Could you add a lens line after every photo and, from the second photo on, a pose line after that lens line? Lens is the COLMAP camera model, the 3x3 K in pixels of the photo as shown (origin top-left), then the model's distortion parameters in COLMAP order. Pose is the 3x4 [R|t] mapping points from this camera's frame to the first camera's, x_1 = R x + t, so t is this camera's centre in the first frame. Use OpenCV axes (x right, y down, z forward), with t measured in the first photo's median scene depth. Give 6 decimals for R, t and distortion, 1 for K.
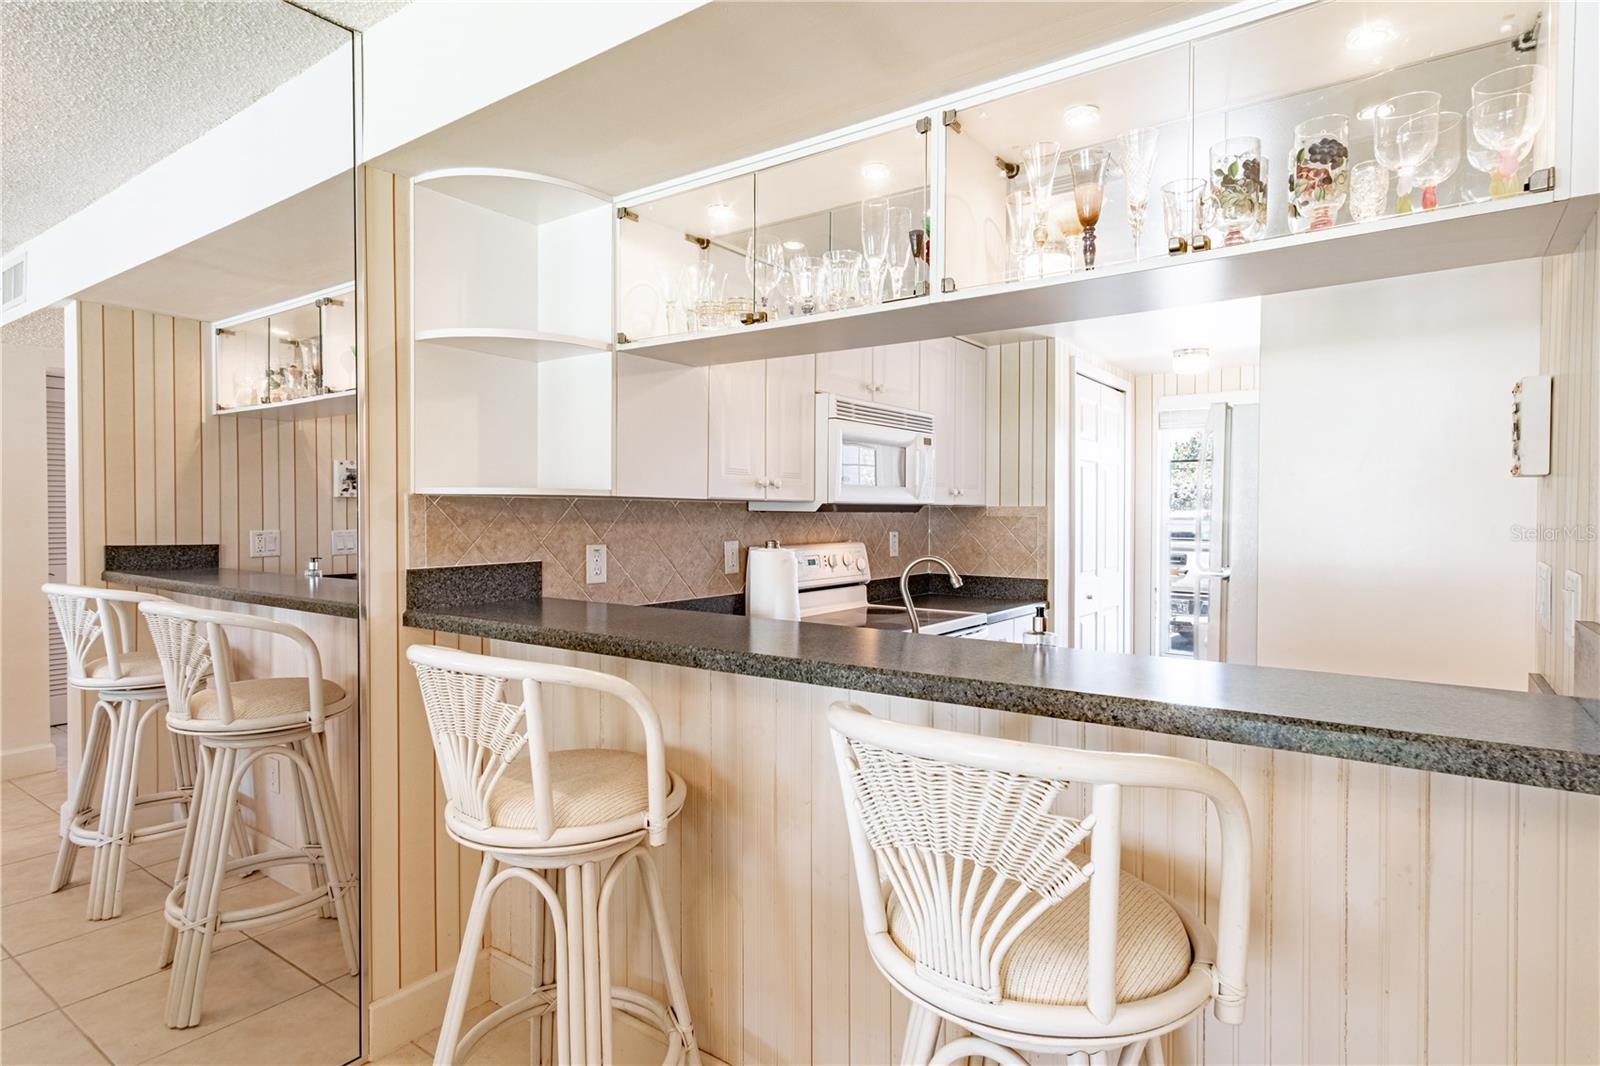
lens RADIAL K [[849.7, 0, 800.0], [0, 849.7, 533.0], [0, 0, 1]] dist [0.006330, 0.000894]
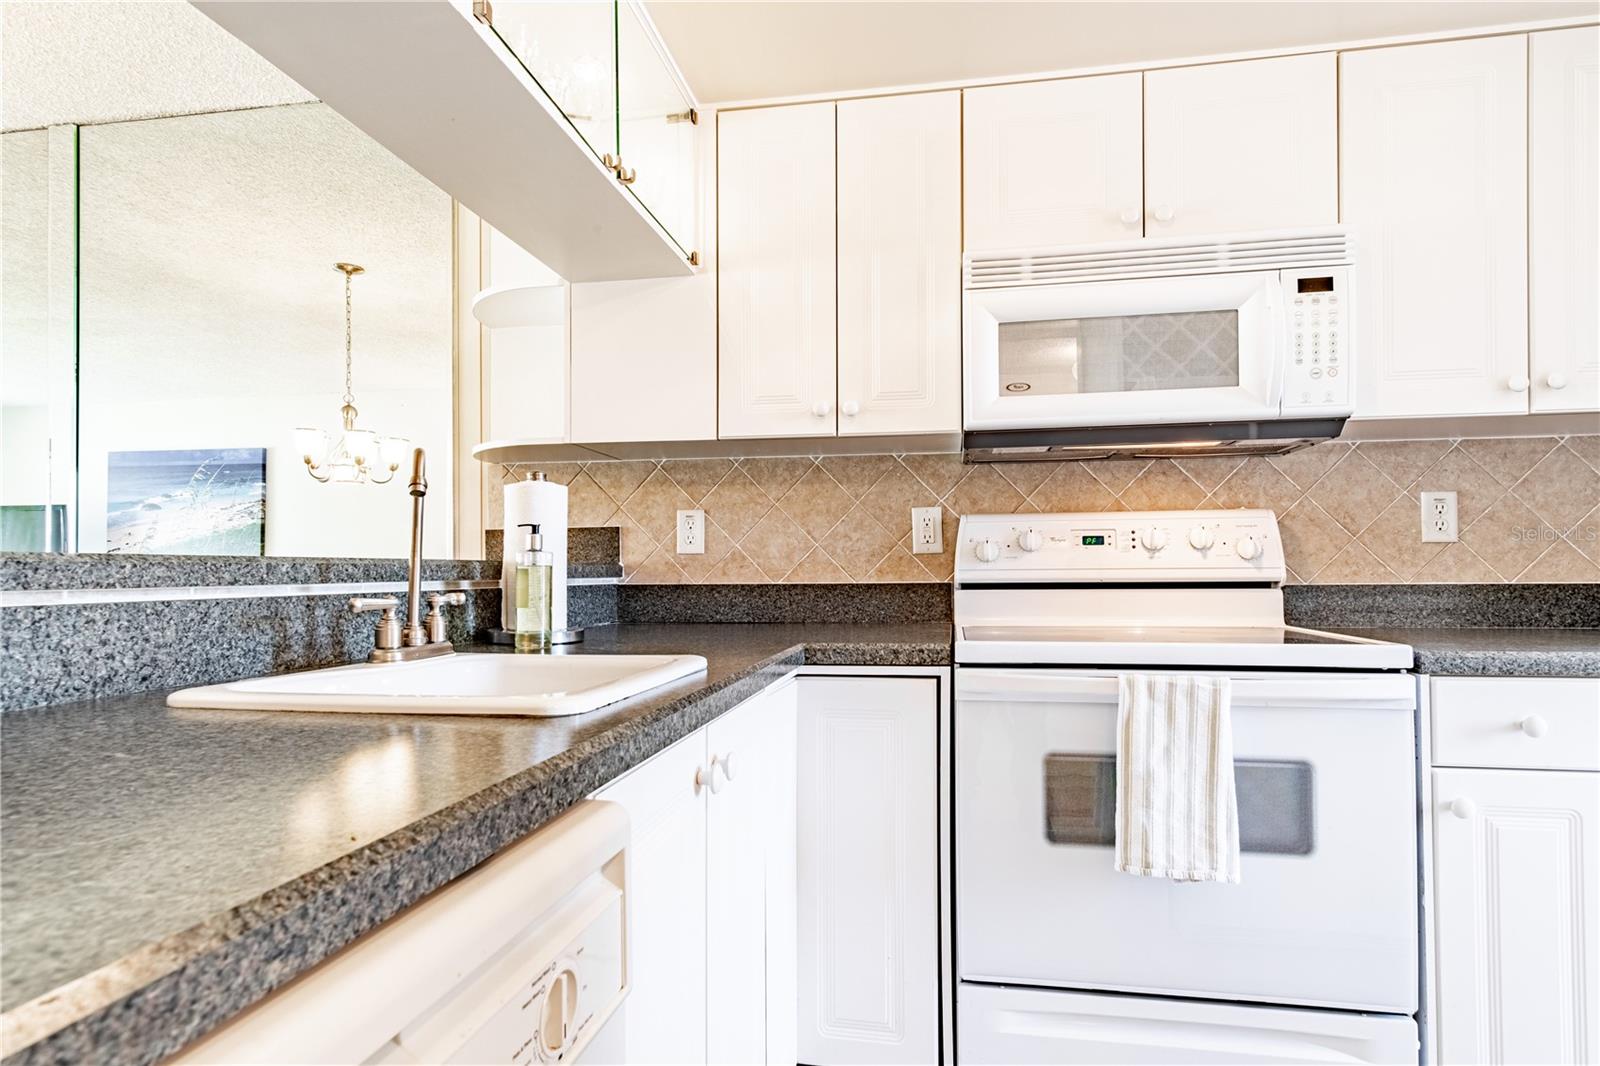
lens RADIAL K [[862.3, 0, 815.0], [0, 862.3, 531.6], [0, 0, 1]] dist [0.007254, 0.000374]
pose [[0.435392, -0.043104, -0.899209, 0.679389], [-0.012278, 0.998476, -0.053807, 0.089768], [0.900157, 0.034468, 0.434199, 0.781013]]
